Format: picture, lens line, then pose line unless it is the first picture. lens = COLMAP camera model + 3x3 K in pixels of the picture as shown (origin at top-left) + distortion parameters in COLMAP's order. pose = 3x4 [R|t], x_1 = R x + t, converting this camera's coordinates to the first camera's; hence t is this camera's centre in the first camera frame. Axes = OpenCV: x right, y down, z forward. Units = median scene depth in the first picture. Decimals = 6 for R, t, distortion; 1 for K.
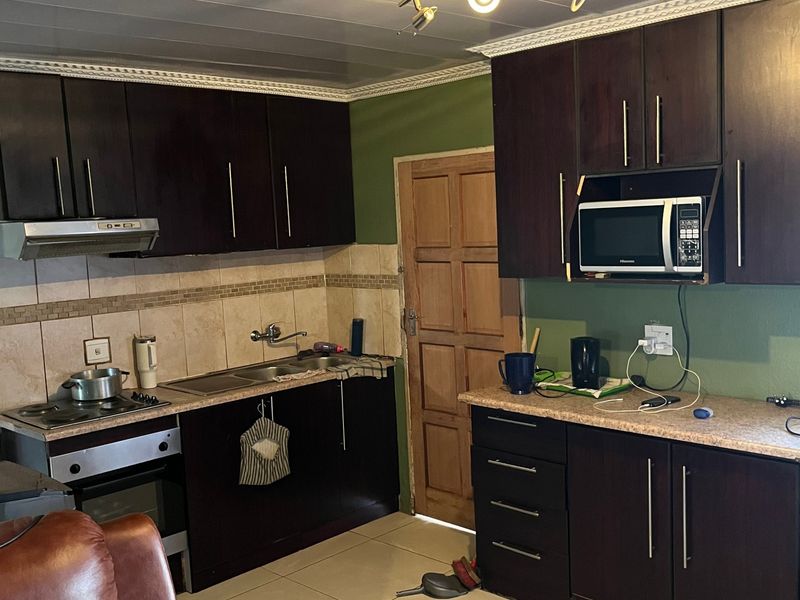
lens RADIAL K [[849.5, 0, 399.1], [0, 849.5, 311.7], [0, 0, 1]] dist [0.104688, -0.194258]
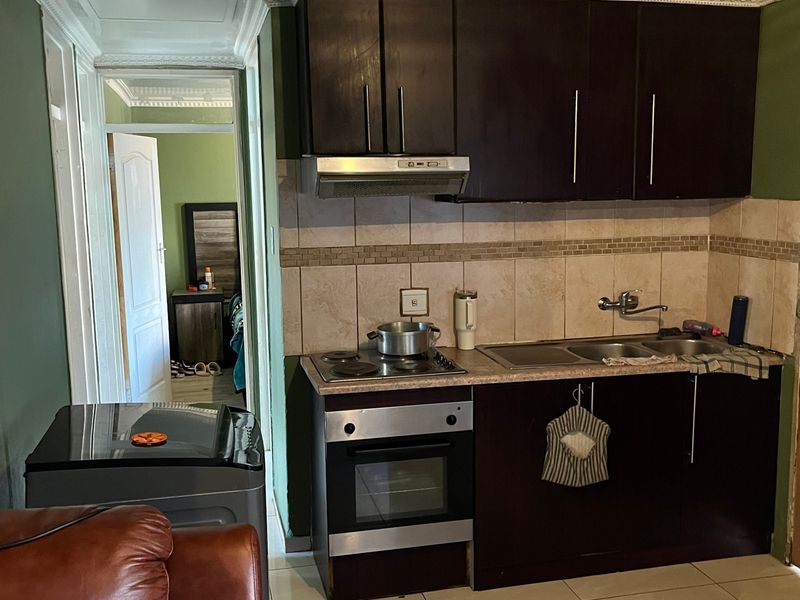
lens RADIAL K [[849.5, 0, 399.1], [0, 849.5, 311.7], [0, 0, 1]] dist [0.104688, -0.194258]
pose [[0.850476, 0.118342, -0.512529, 0.097058], [-0.086684, 0.992574, 0.085342, -0.019226], [0.518822, -0.028153, 0.854419, 0.201920]]
